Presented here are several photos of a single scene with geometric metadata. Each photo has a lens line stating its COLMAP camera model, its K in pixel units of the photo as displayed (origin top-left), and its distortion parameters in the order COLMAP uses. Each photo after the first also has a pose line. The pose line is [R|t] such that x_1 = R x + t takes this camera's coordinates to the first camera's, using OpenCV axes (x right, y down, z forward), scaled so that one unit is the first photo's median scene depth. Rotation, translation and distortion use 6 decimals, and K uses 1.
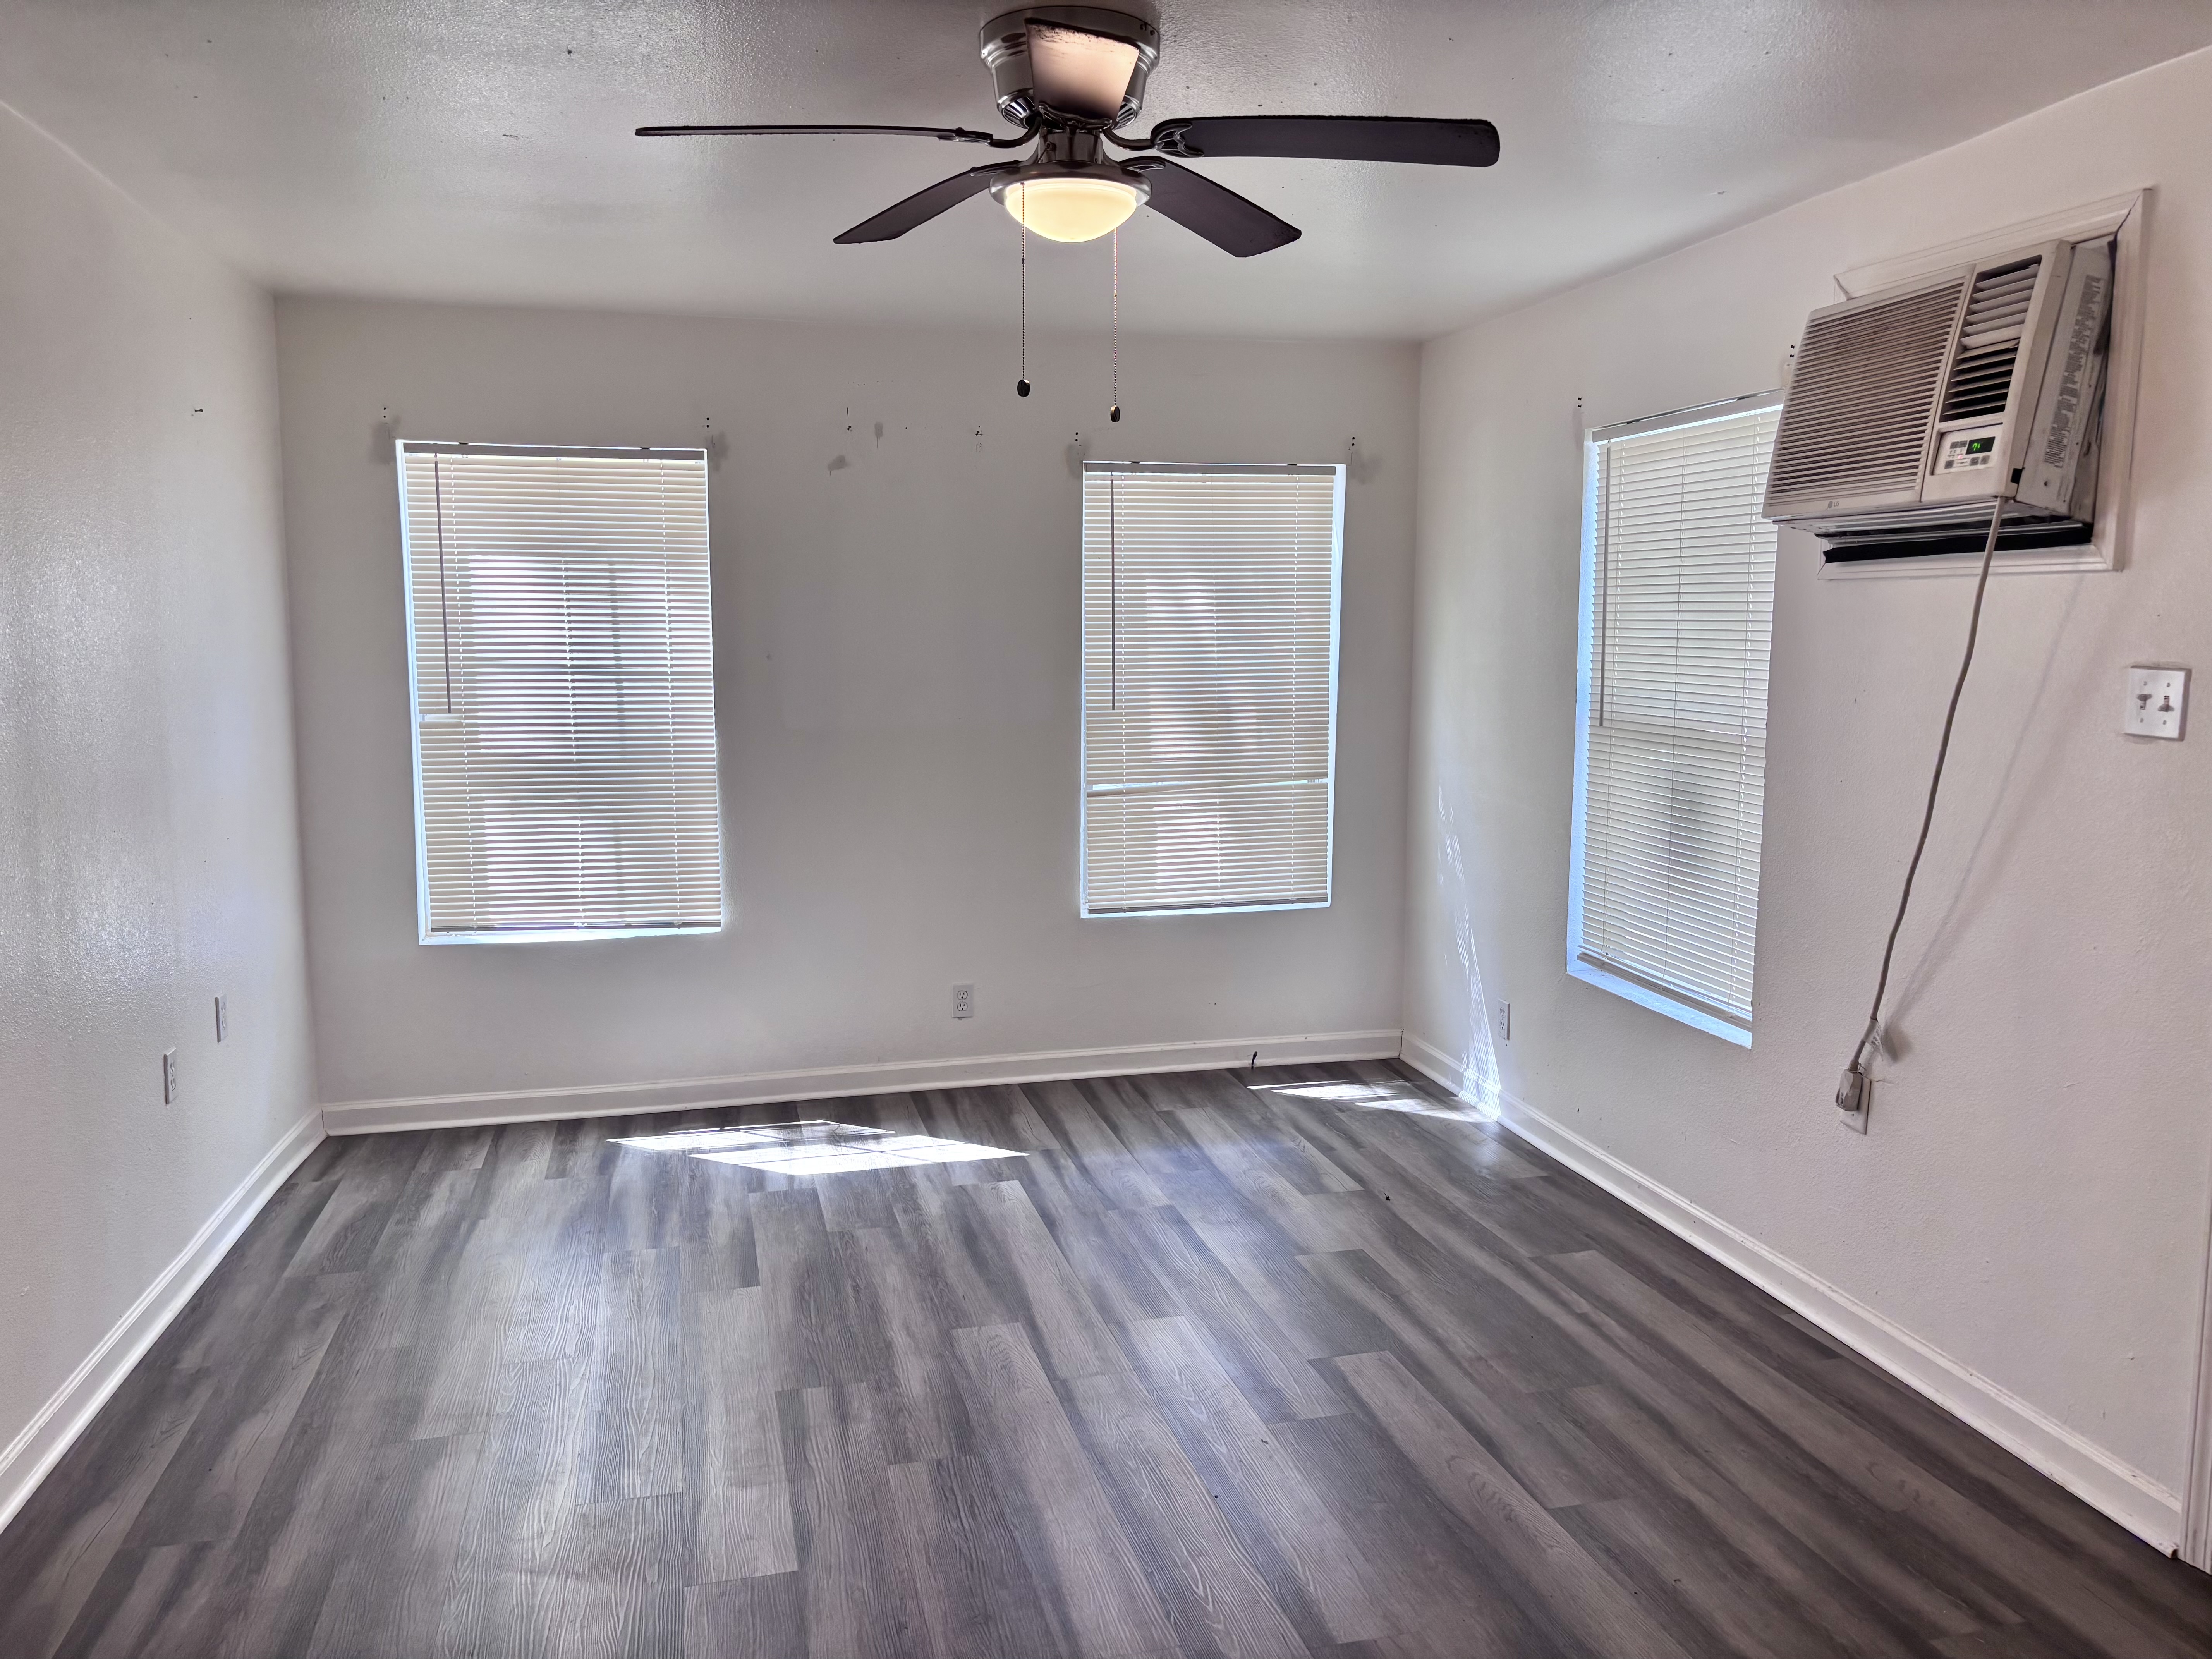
lens RADIAL K [[1684.4, 0, 1112.6], [0, 1684.4, 829.1], [0, 0, 1]] dist [0.049430, -0.033303]
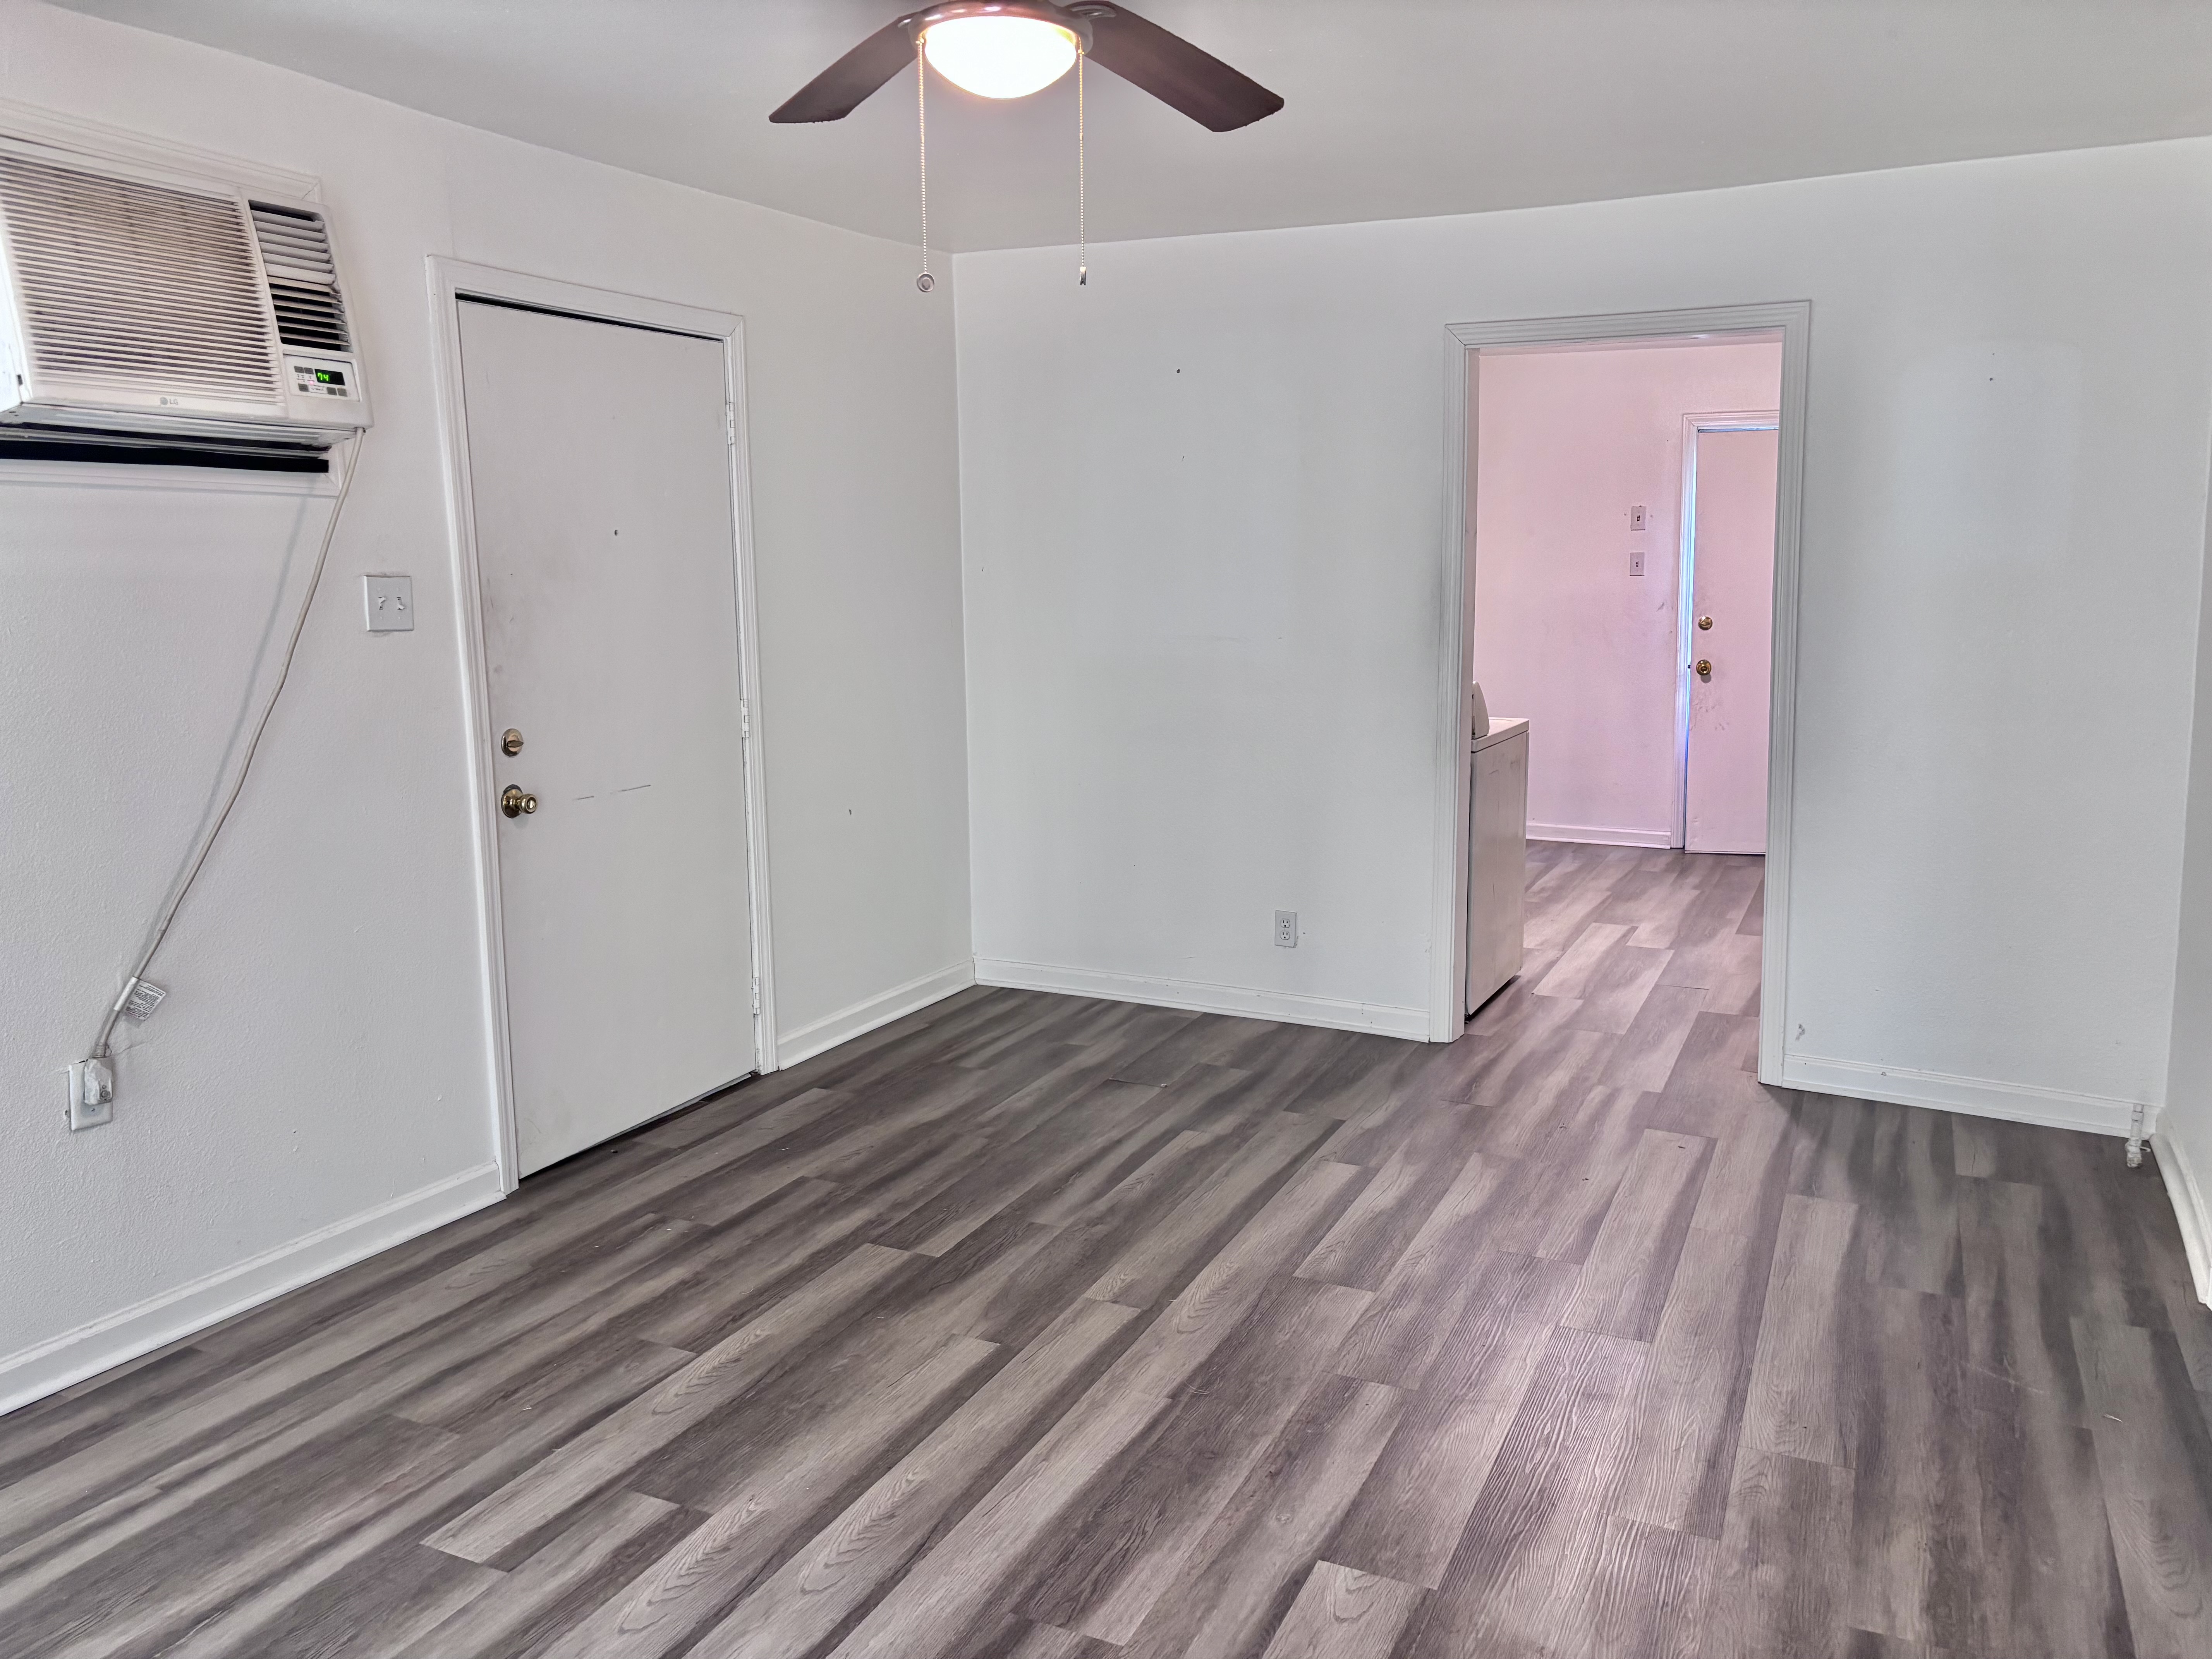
lens RADIAL K [[1684.4, 0, 1112.6], [0, 1684.4, 829.1], [0, 0, 1]] dist [0.049430, -0.033303]
pose [[-0.767347, -0.101707, 0.633115, -0.574596], [0.078310, 0.965087, 0.249950, -0.169146], [-0.636432, 0.241378, -0.732592, 1.473197]]
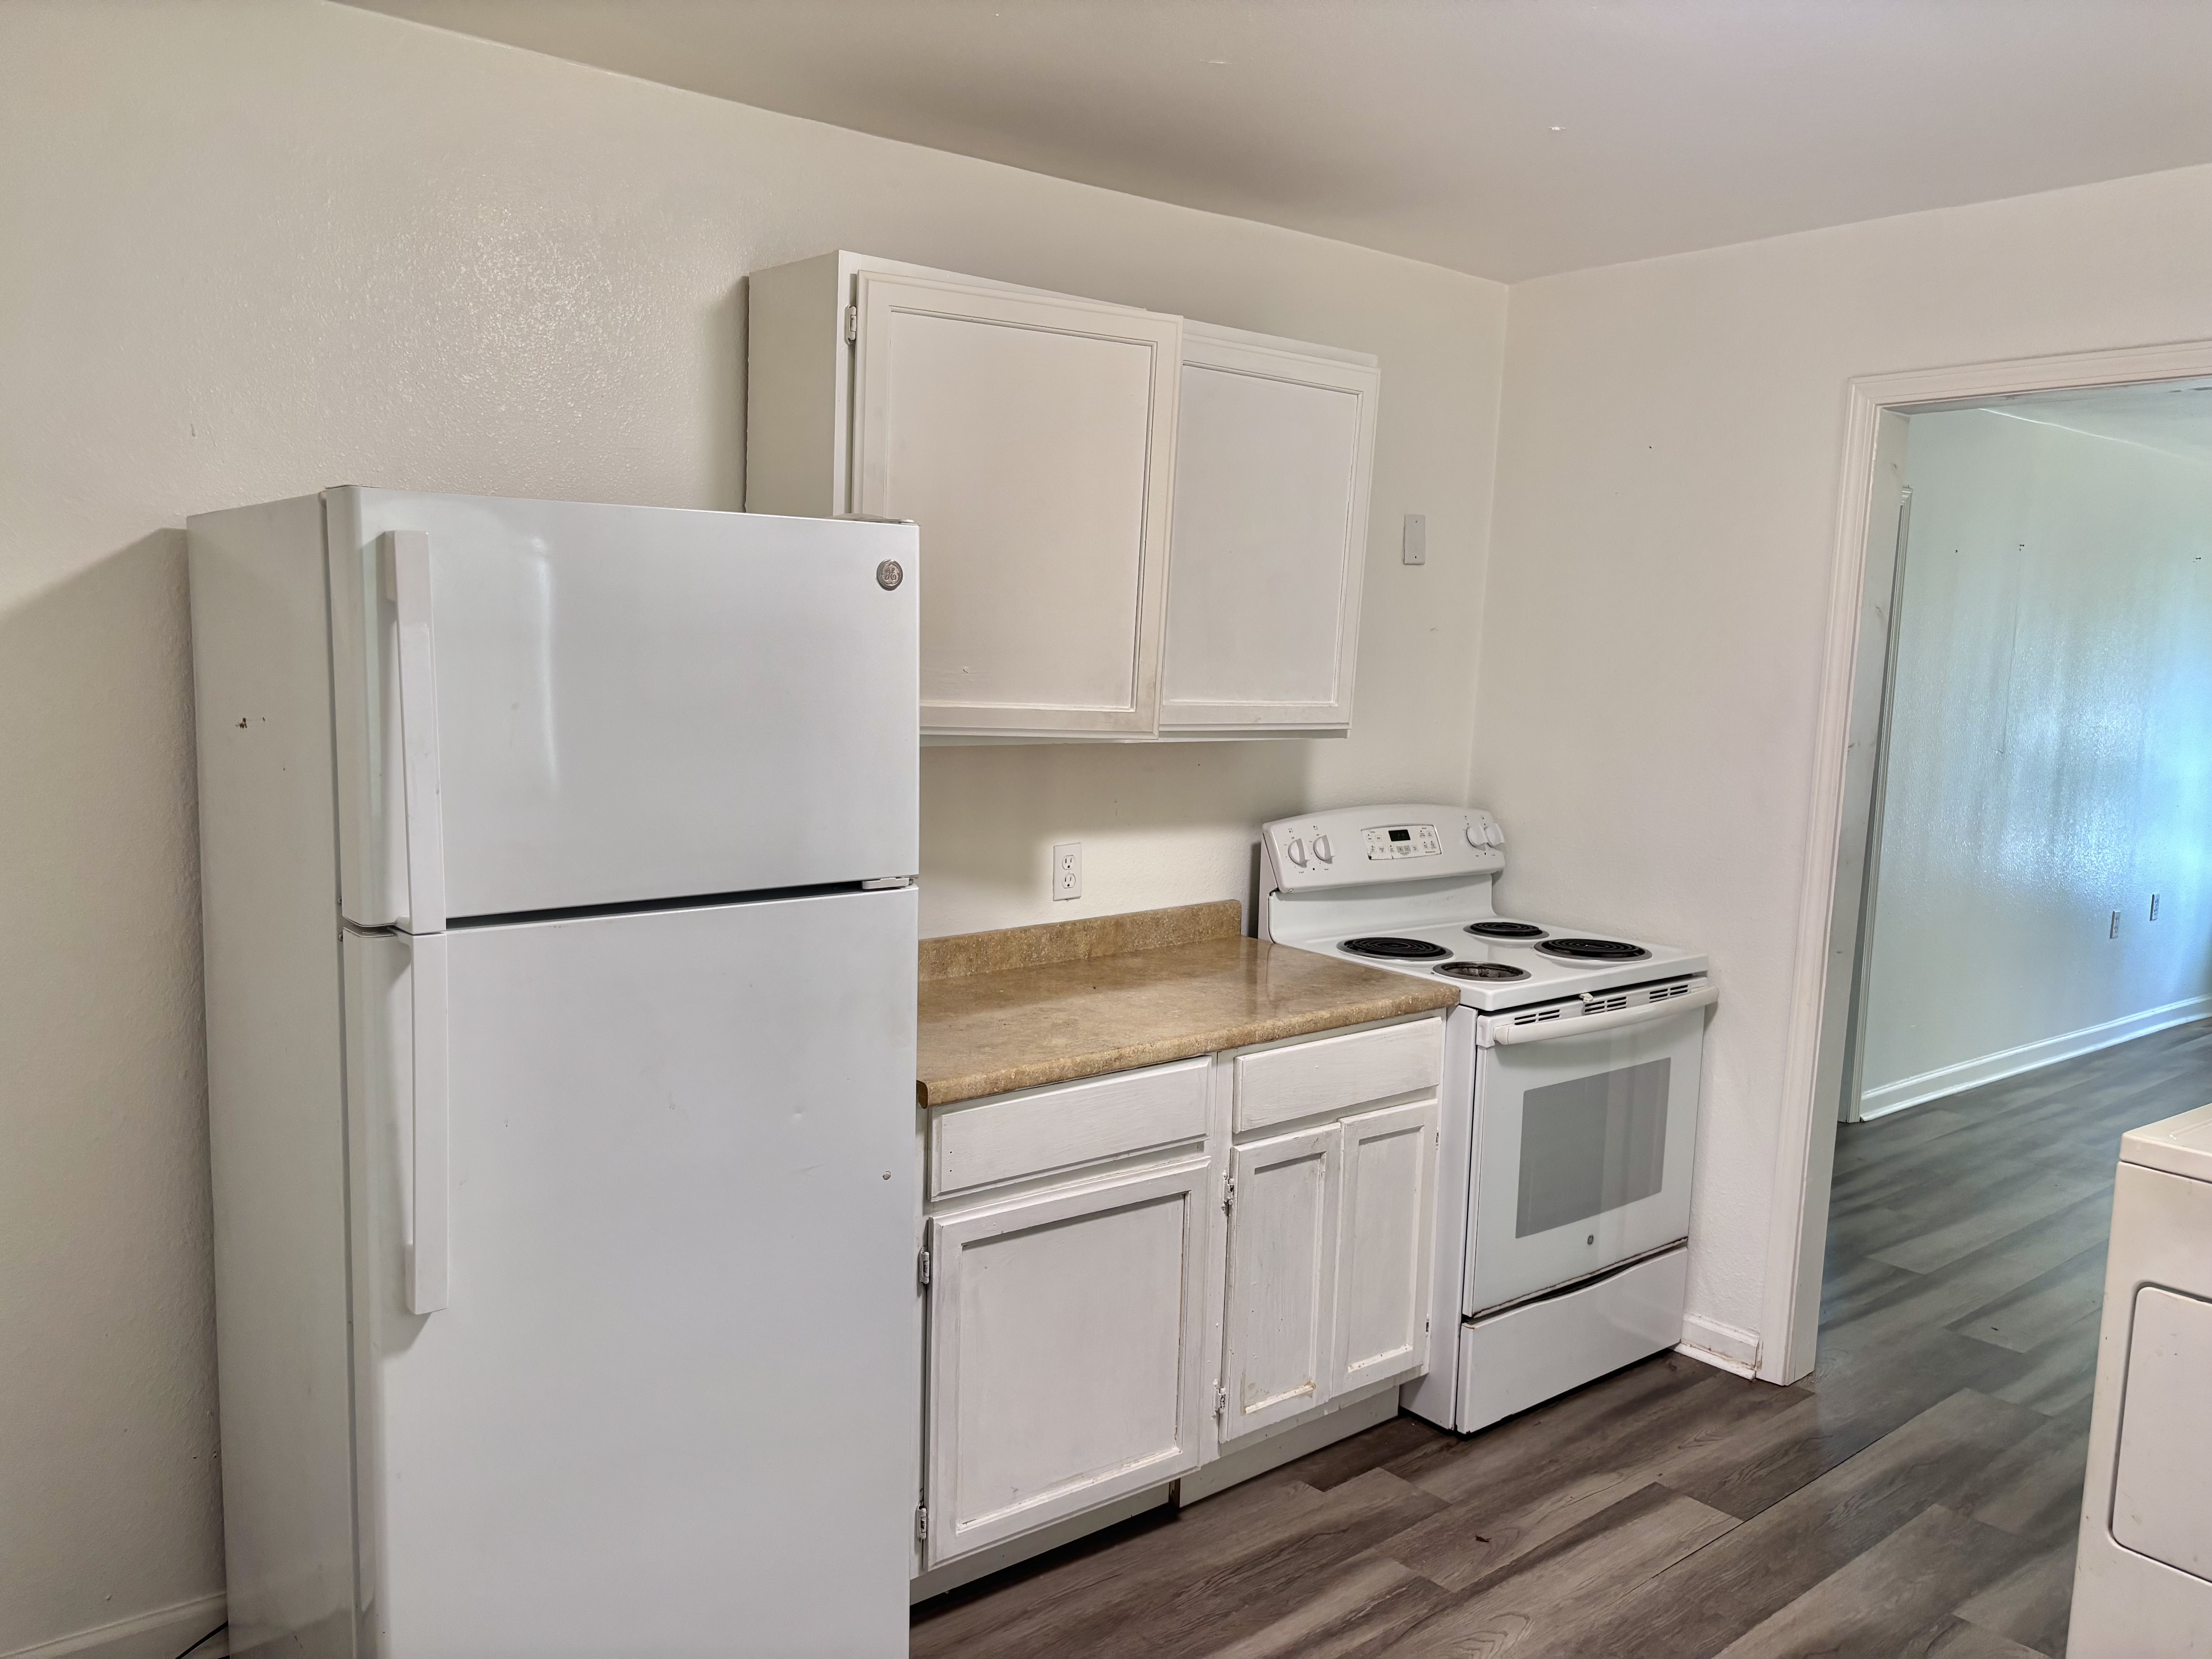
lens RADIAL K [[1684.4, 0, 1112.6], [0, 1684.4, 829.1], [0, 0, 1]] dist [0.049430, -0.033303]
pose [[0.439435, 0.105735, -0.892030, 0.724613], [-0.133844, 0.989670, 0.051373, 0.111249], [0.888247, 0.096818, 0.449047, -0.960612]]
